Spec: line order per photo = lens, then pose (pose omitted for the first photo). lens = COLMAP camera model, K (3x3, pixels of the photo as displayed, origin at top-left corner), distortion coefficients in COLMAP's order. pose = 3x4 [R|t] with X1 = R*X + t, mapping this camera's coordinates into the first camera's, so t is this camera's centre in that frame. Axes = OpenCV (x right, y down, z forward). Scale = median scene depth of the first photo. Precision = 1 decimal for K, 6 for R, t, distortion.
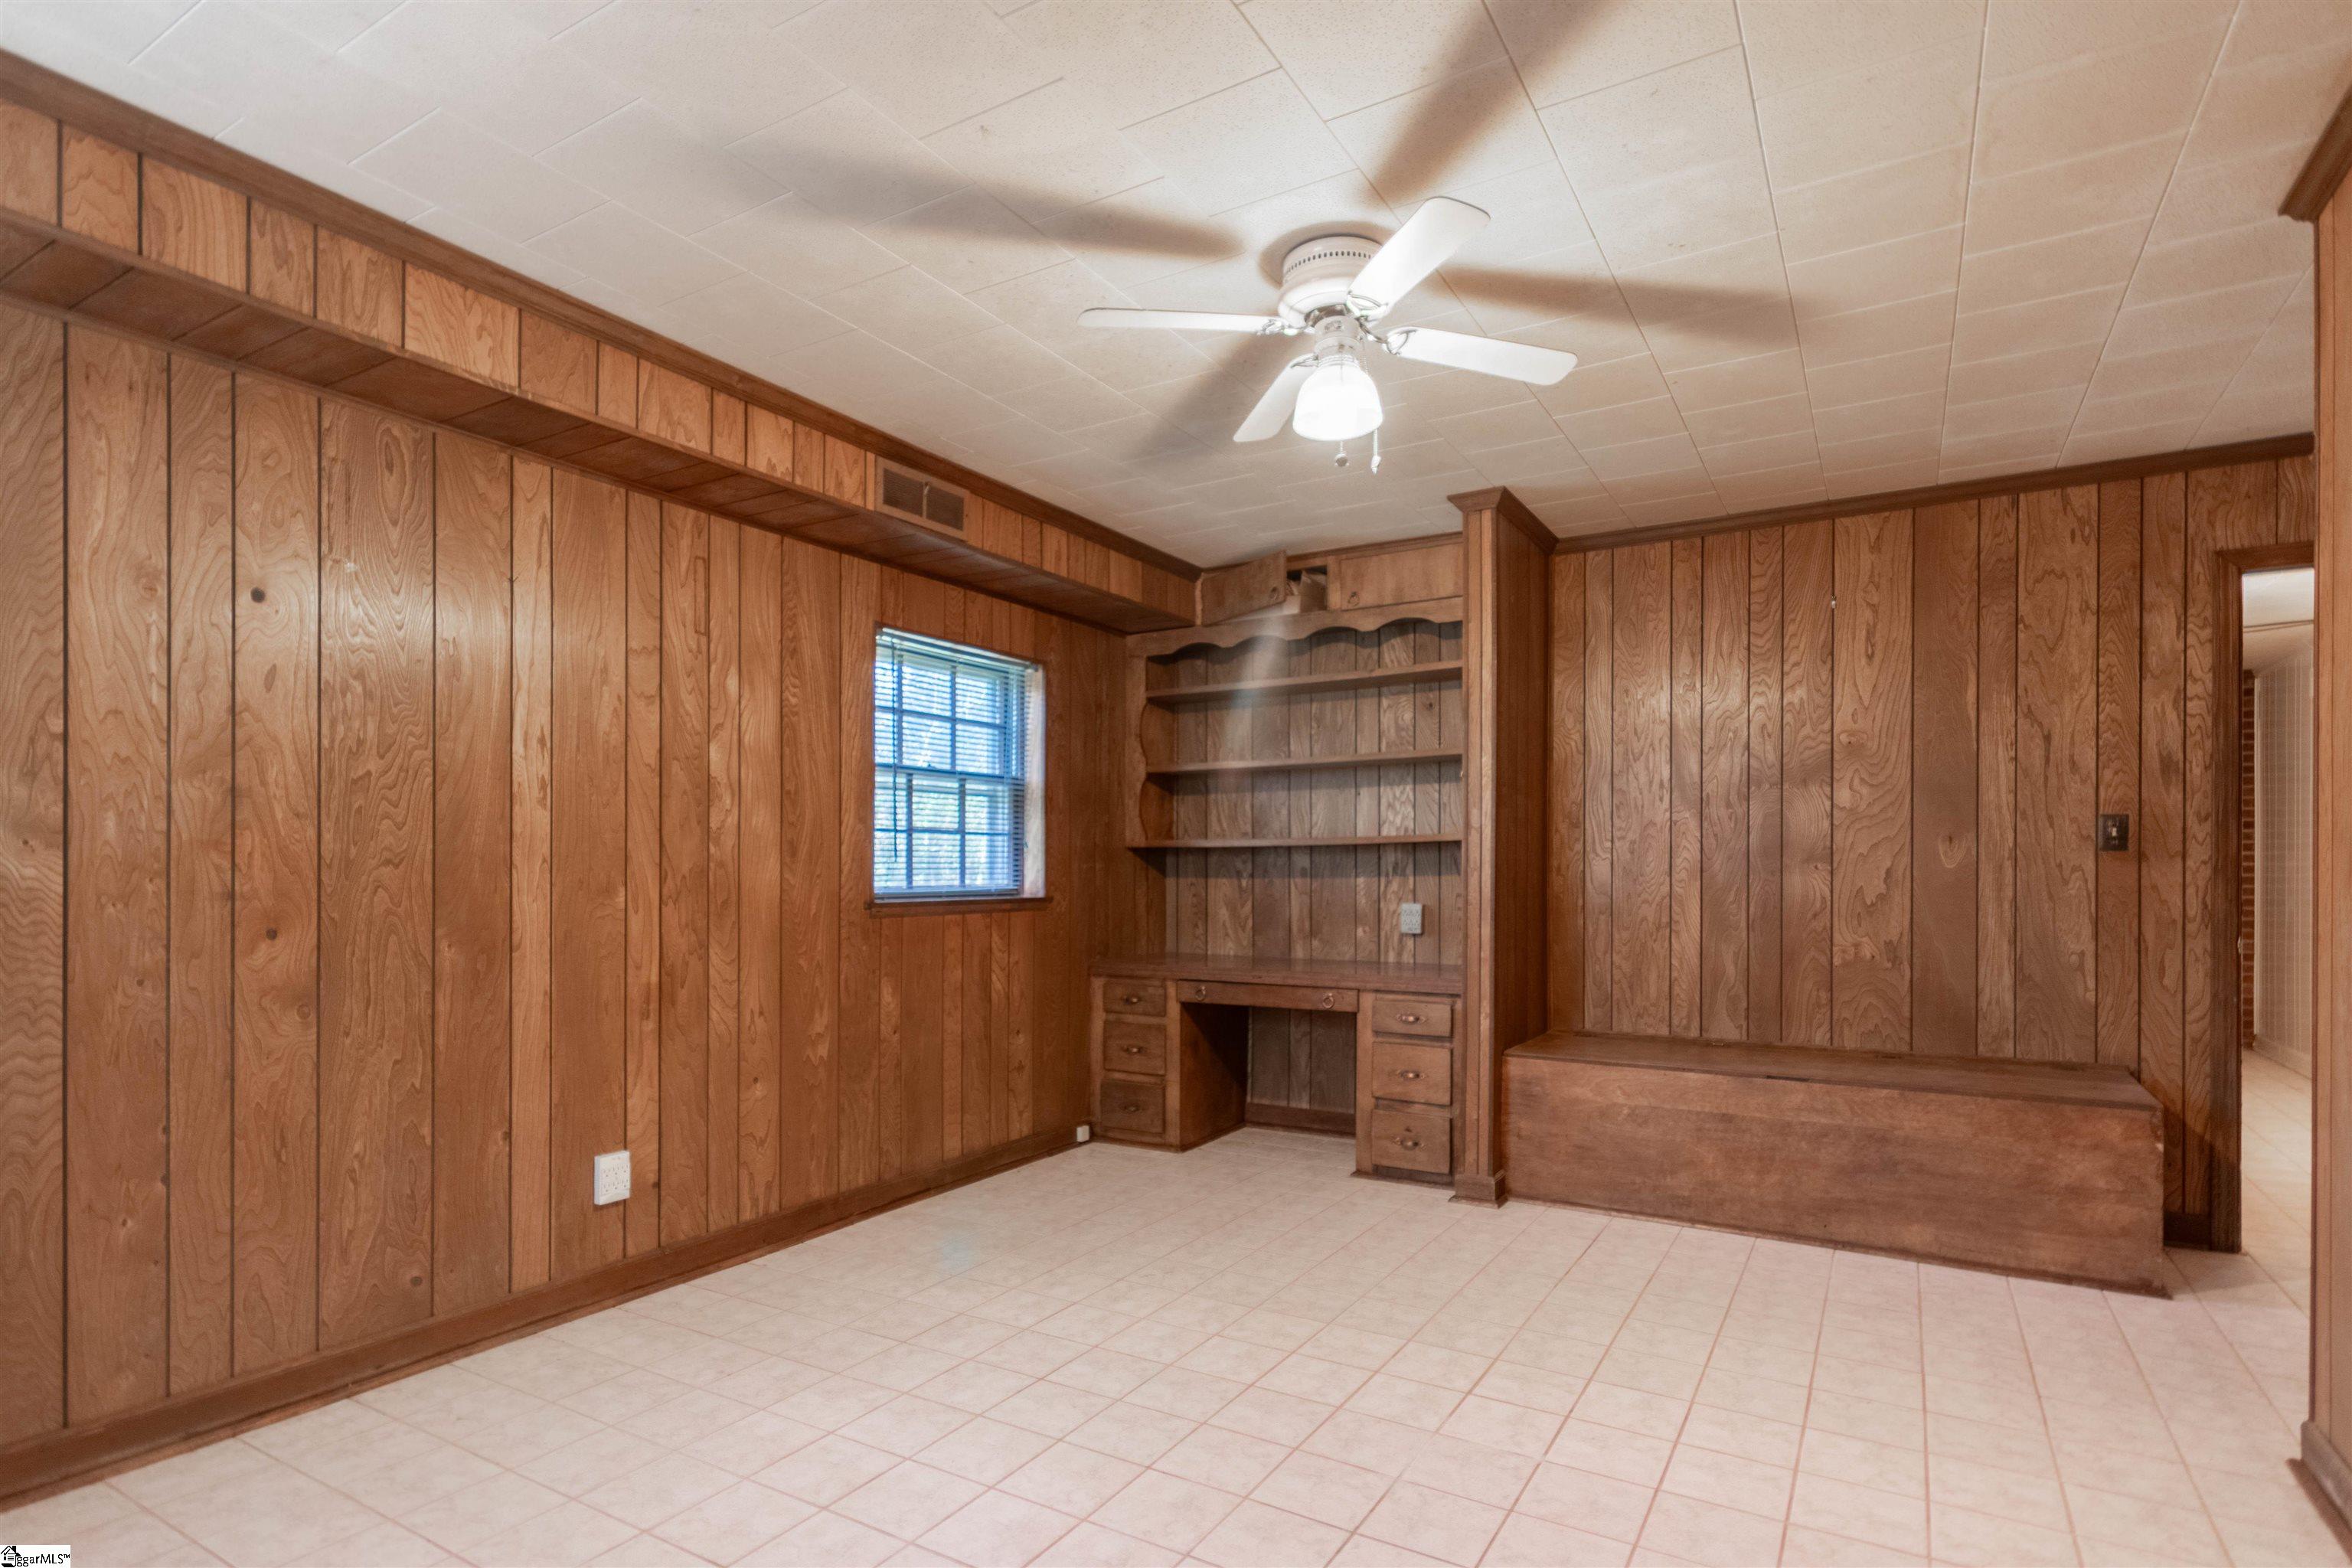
lens RADIAL K [[1149.9, 0, 1173.2], [0, 1149.9, 874.4], [0, 0, 1]] dist [-0.000408, -0.000001]
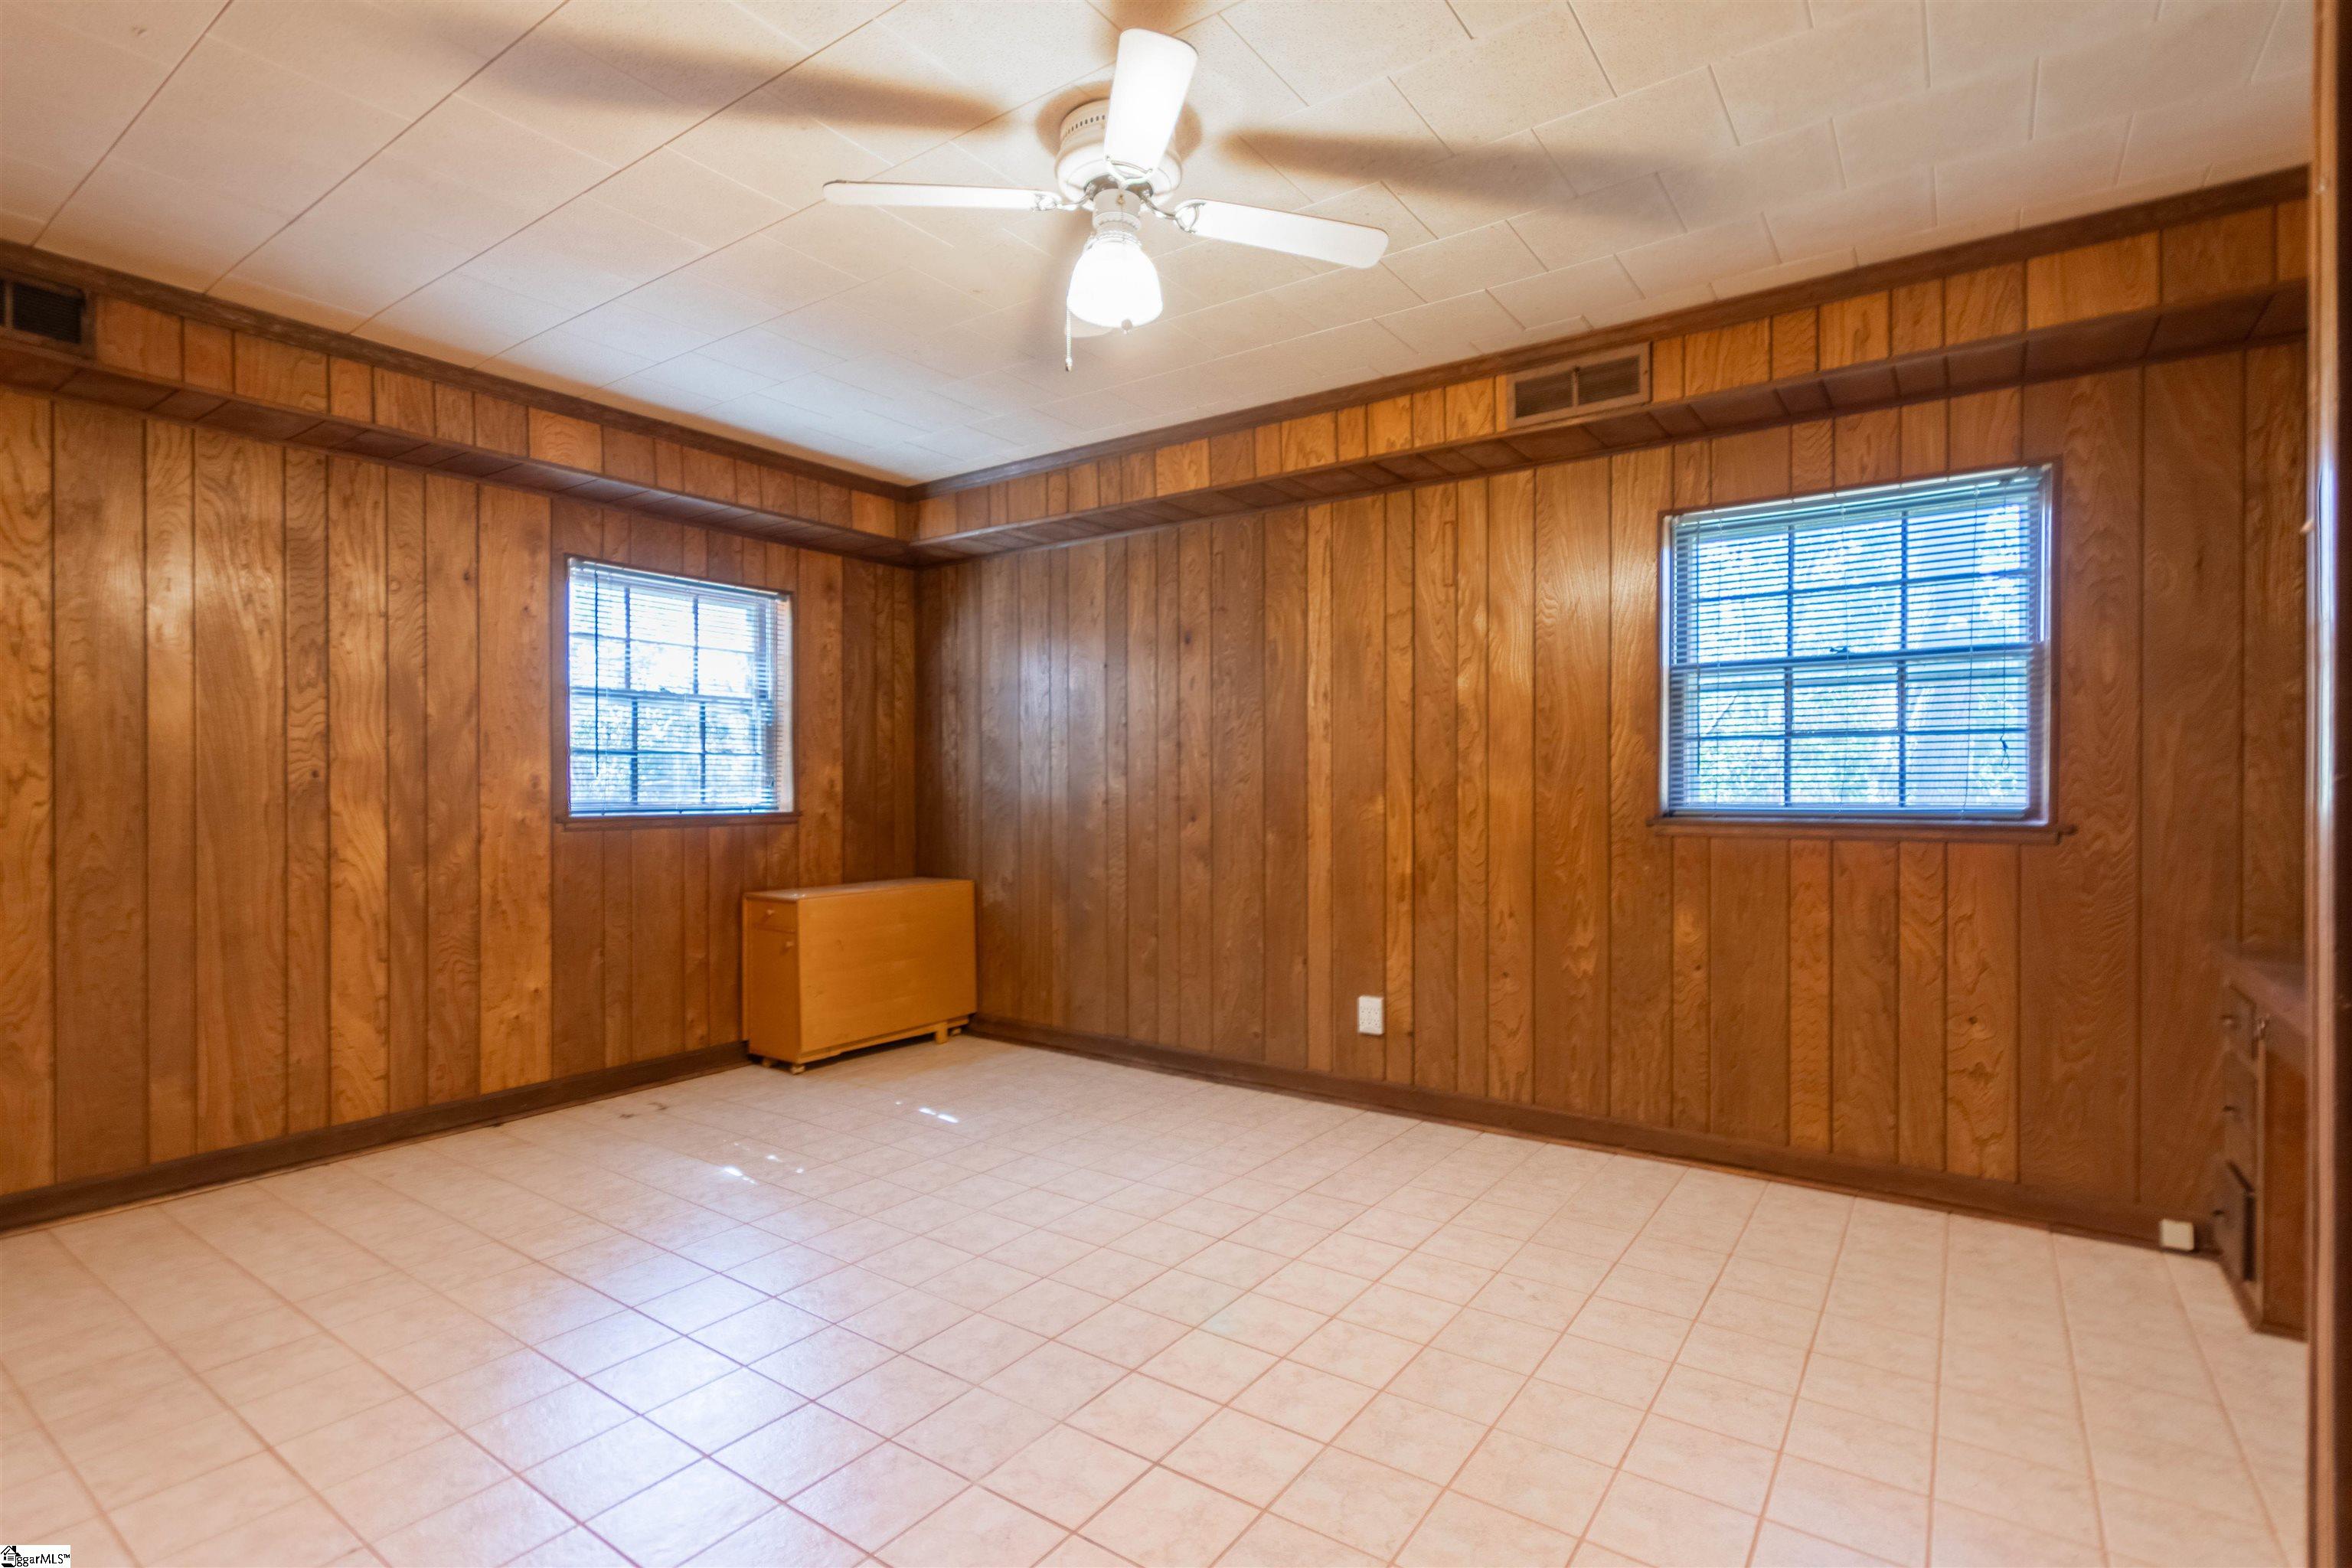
lens RADIAL K [[1118.2, 0, 1230.2], [0, 1118.2, 790.2], [0, 0, 1]] dist [-0.001276, -0.000089]
pose [[-0.023869, 0.002599, -0.999712, 0.771858], [-0.002748, 0.999993, 0.002666, -0.000352], [0.999711, 0.002811, -0.023861, 0.822083]]
